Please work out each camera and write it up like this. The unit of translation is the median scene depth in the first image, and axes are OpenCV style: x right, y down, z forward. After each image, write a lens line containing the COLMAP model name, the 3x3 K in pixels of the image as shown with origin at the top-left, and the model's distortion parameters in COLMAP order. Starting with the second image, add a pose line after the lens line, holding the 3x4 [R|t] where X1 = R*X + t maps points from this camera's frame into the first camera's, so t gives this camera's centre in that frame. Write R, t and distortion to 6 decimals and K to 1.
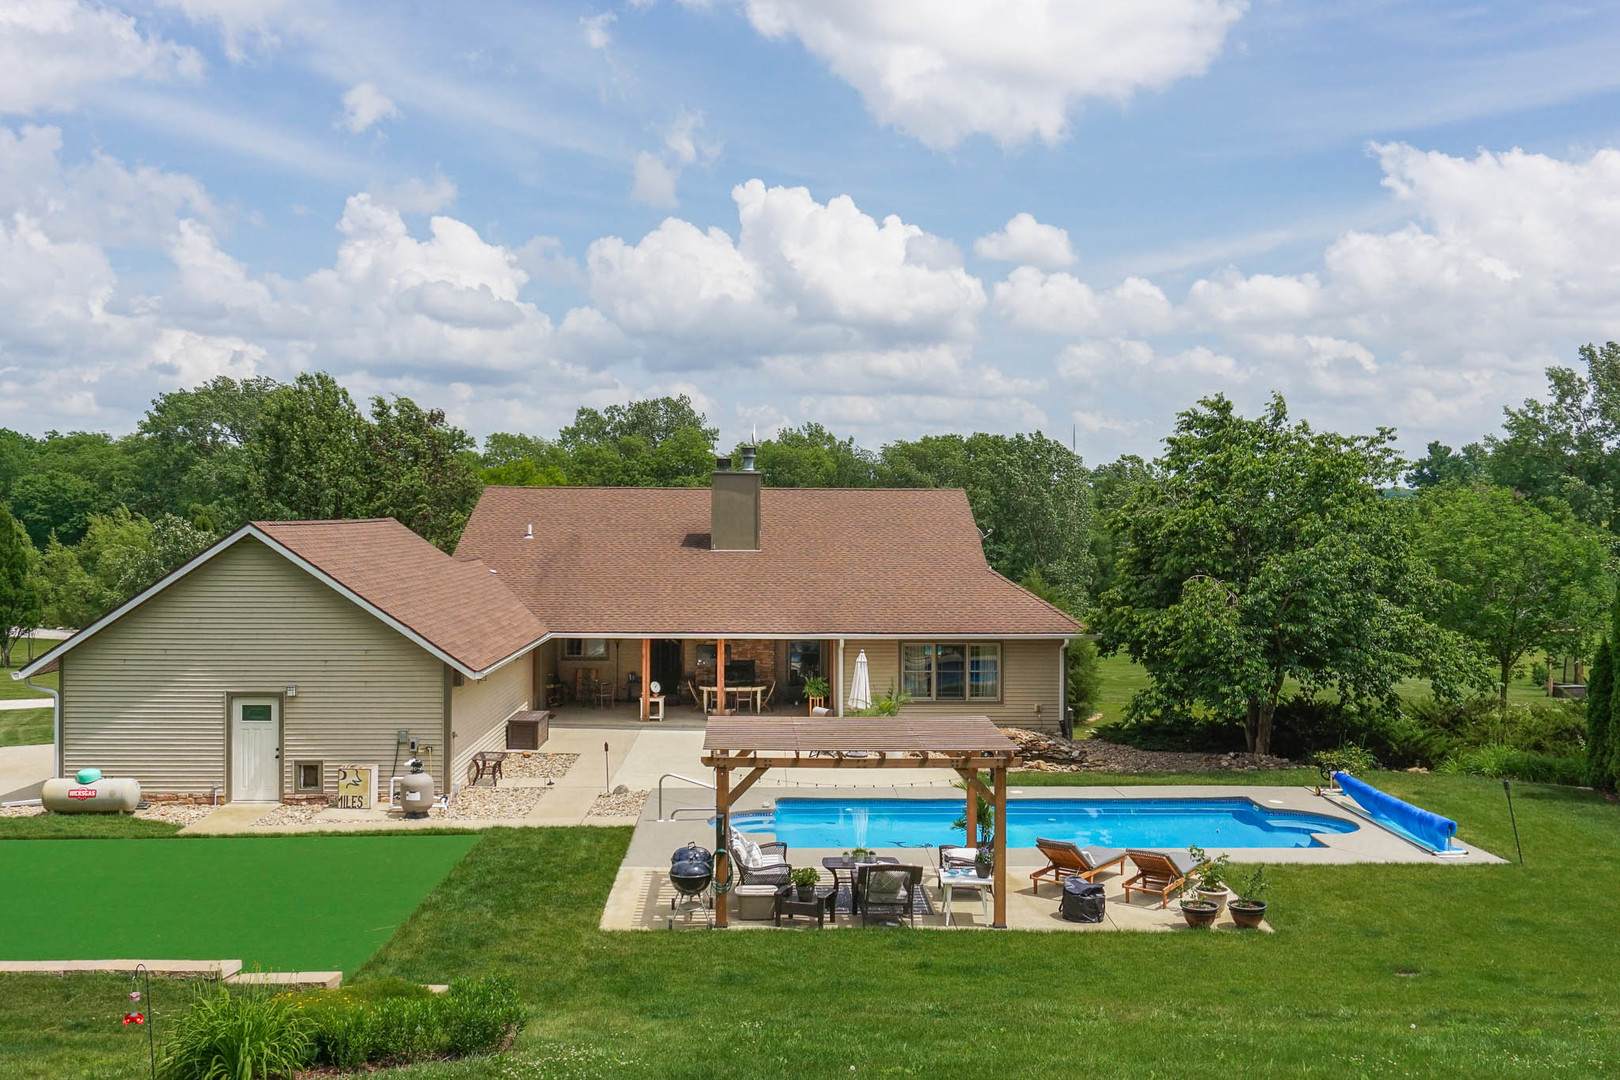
lens RADIAL K [[1621.0, 0, 810.0], [0, 1621.0, 540.0], [0, 0, 1]] dist [-0.067003, -0.003668]
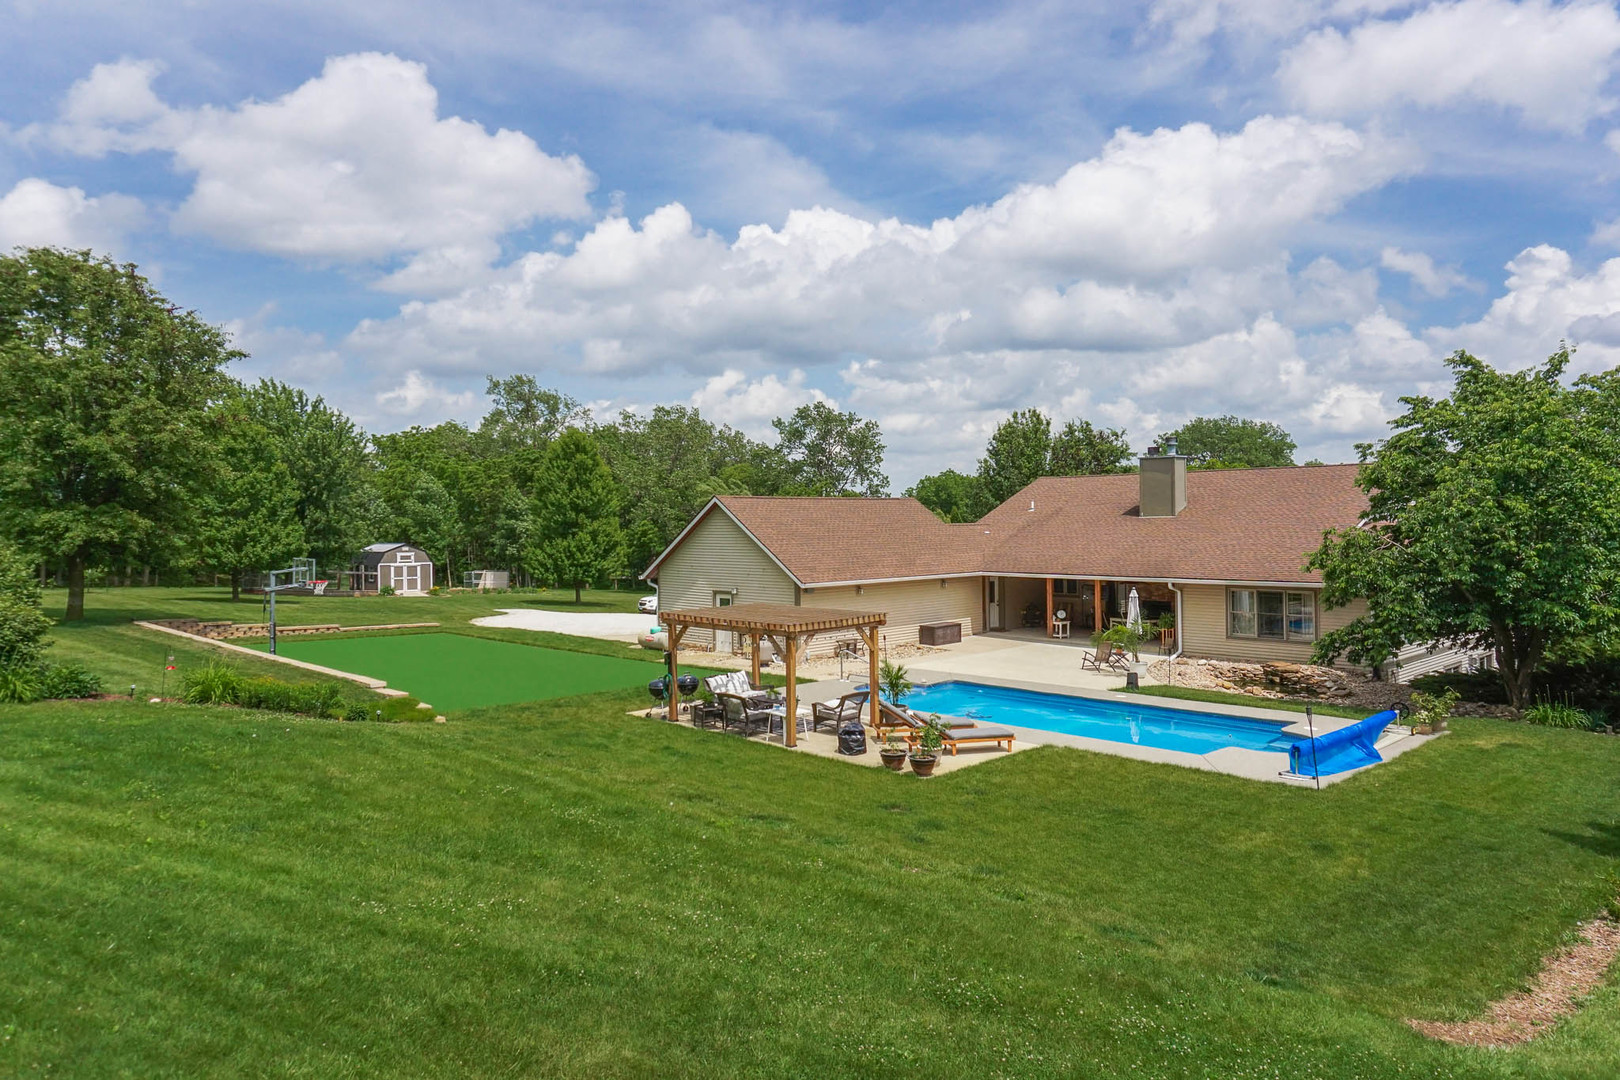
lens RADIAL K [[1156.1, 0, 810.0], [0, 1156.1, 540.0], [0, 0, 1]] dist [0.004072, 0.000228]
pose [[0.617910, -0.001459, -0.786248, 0.560511], [-0.004651, 0.999974, -0.005510, 0.034613], [0.786235, 0.007062, 0.617887, 0.218400]]
